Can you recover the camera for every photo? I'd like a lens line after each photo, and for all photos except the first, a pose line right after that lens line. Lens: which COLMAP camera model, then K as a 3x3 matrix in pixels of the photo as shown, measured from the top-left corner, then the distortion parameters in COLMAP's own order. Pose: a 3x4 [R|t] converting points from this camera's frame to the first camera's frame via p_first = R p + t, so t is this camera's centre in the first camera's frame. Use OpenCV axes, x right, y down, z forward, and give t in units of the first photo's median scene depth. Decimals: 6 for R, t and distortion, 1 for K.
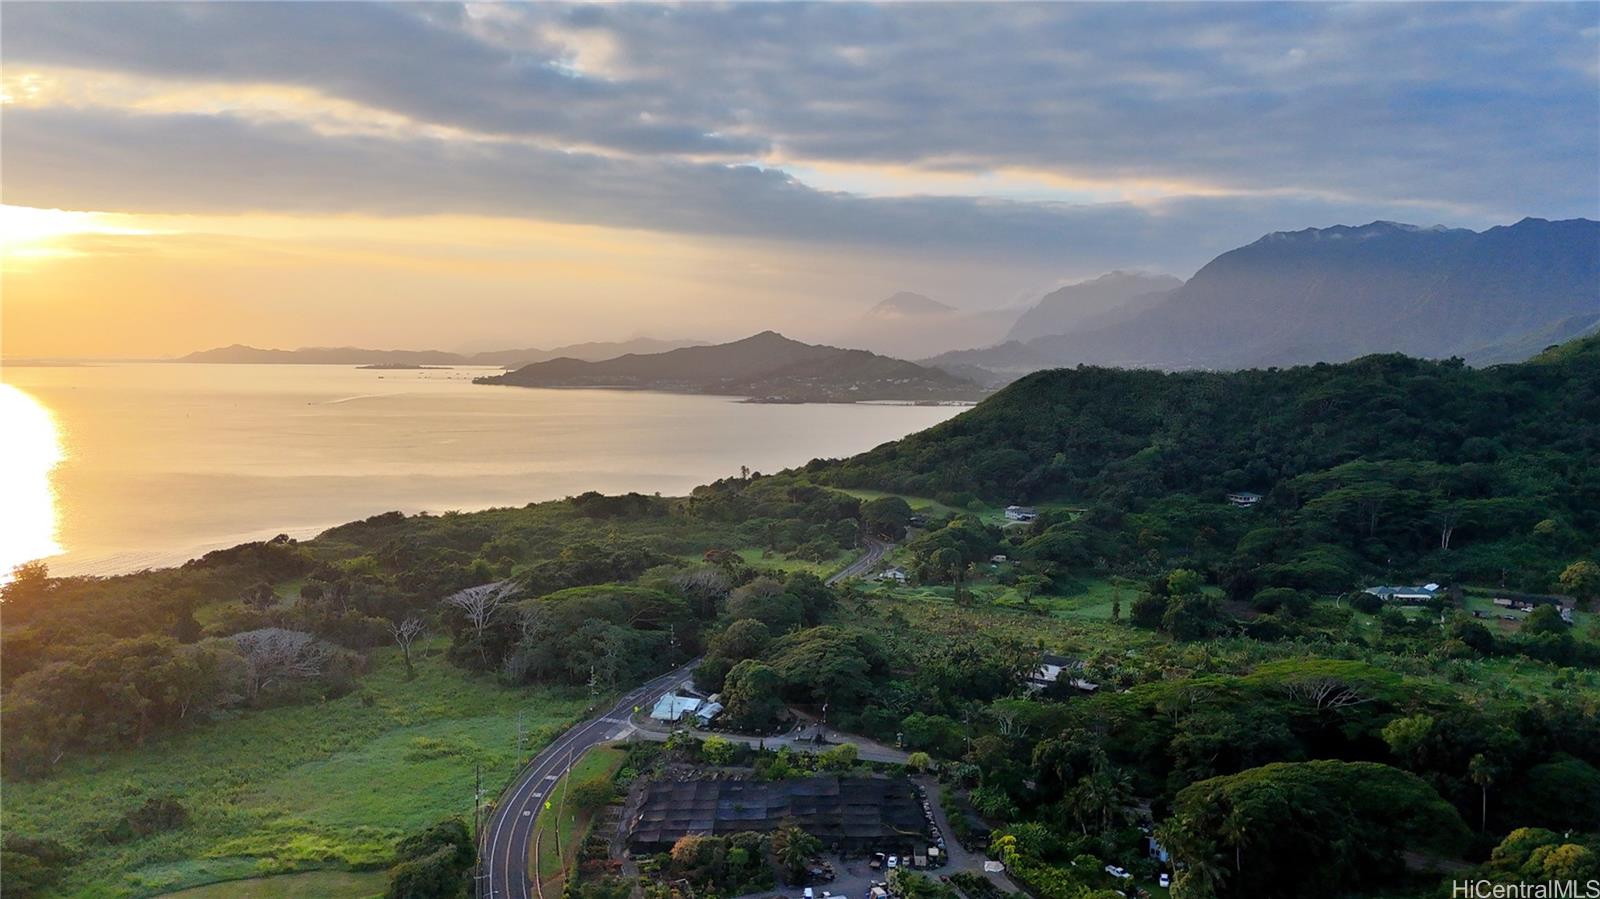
lens RADIAL K [[1240.2, 0, 800.0], [0, 1240.2, 449.5], [0, 0, 1]] dist [0.071061, -0.063995]
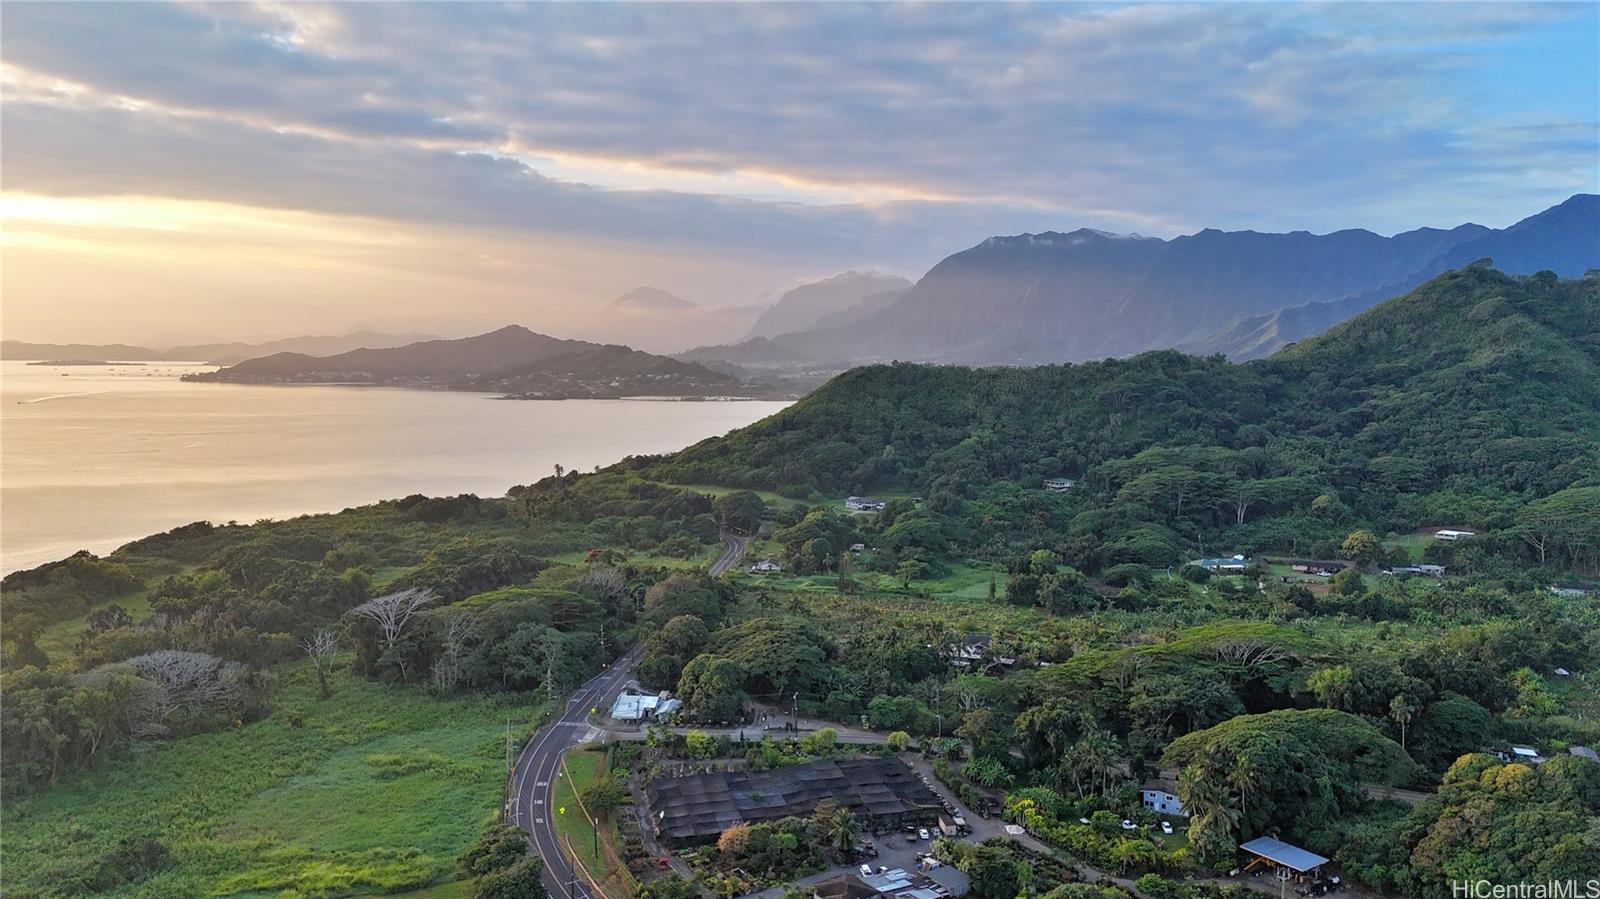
lens RADIAL K [[1240.2, 0, 800.0], [0, 1240.2, 449.5], [0, 0, 1]] dist [0.071061, -0.063995]
pose [[0.972921, -0.018700, 0.230379, -0.110069], [0.017760, 0.999823, 0.006151, -0.001387], [-0.230454, -0.001893, 0.973081, -0.001166]]
